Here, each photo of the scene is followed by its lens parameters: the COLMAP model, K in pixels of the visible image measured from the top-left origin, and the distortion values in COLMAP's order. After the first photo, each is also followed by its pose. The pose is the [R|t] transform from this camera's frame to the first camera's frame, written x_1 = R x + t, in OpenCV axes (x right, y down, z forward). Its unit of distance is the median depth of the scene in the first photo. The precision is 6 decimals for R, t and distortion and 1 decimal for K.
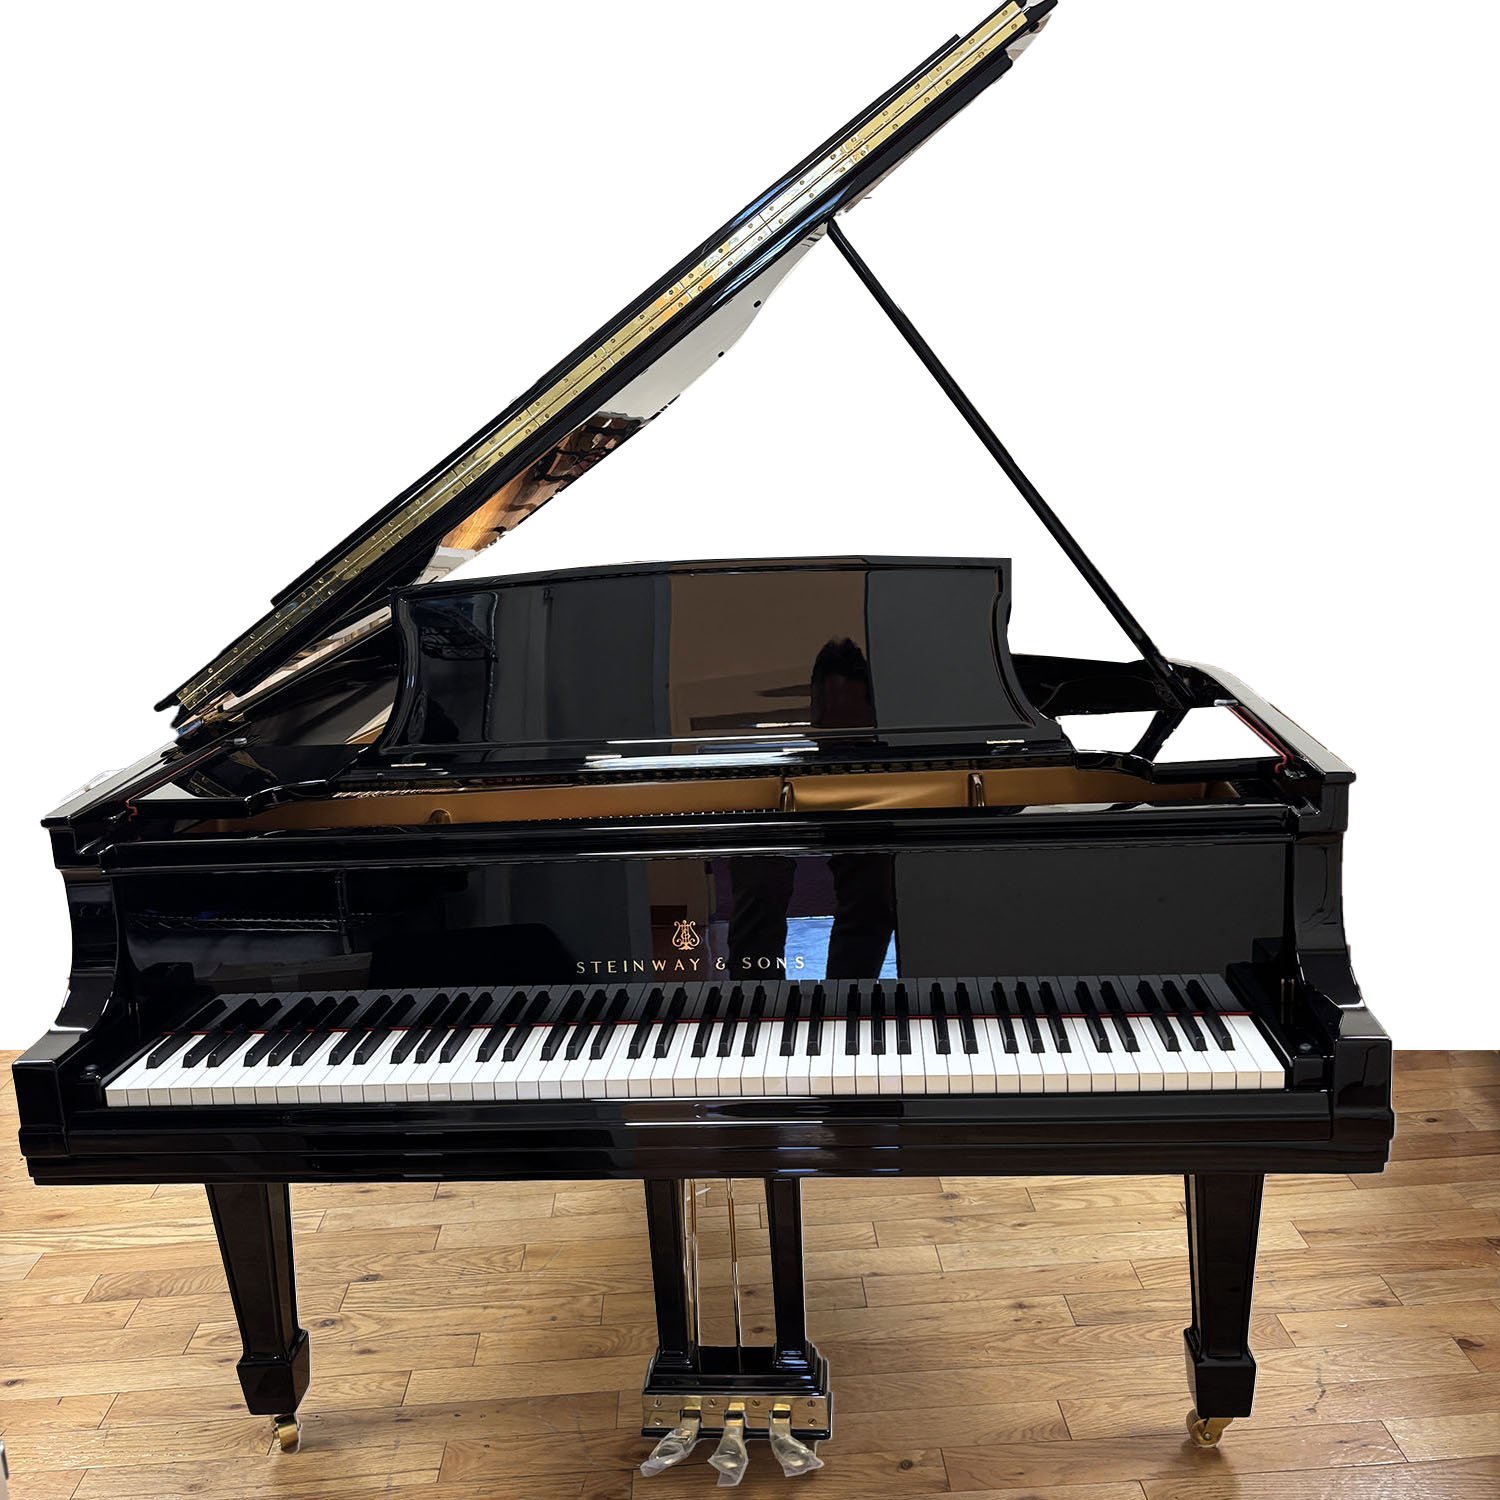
lens RADIAL K [[1501.2, 0, 749.2], [0, 1501.2, 749.0], [0, 0, 1]] dist [0.004440, 0.000000]
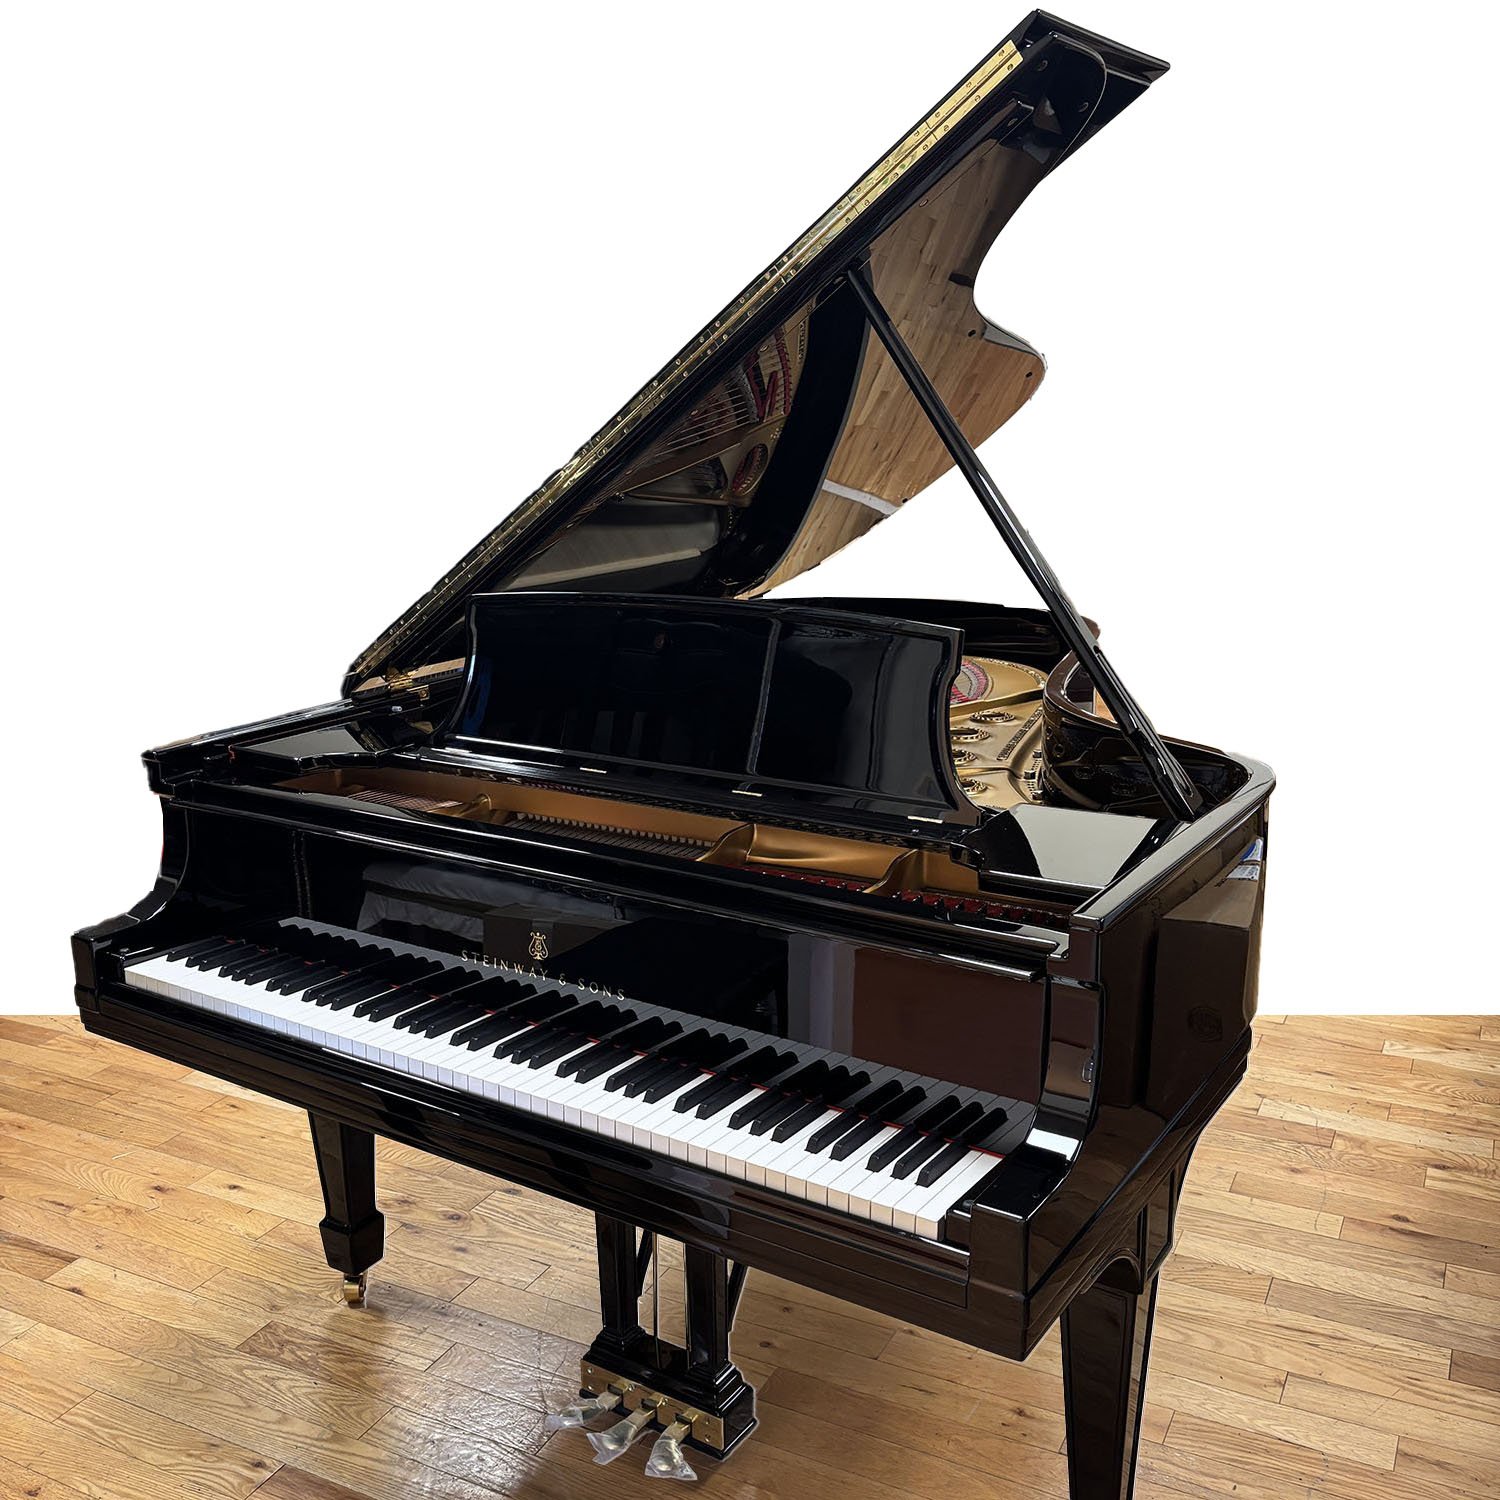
lens RADIAL K [[1501.2, 0, 751.3], [0, 1501.2, 750.8], [0, 0, 1]] dist [0.004440, 0.000000]
pose [[0.869734, 0.145587, -0.471558, 0.479910], [-0.135745, 0.989214, 0.055038, -0.079438], [0.474484, 0.016143, 0.880116, 0.095684]]
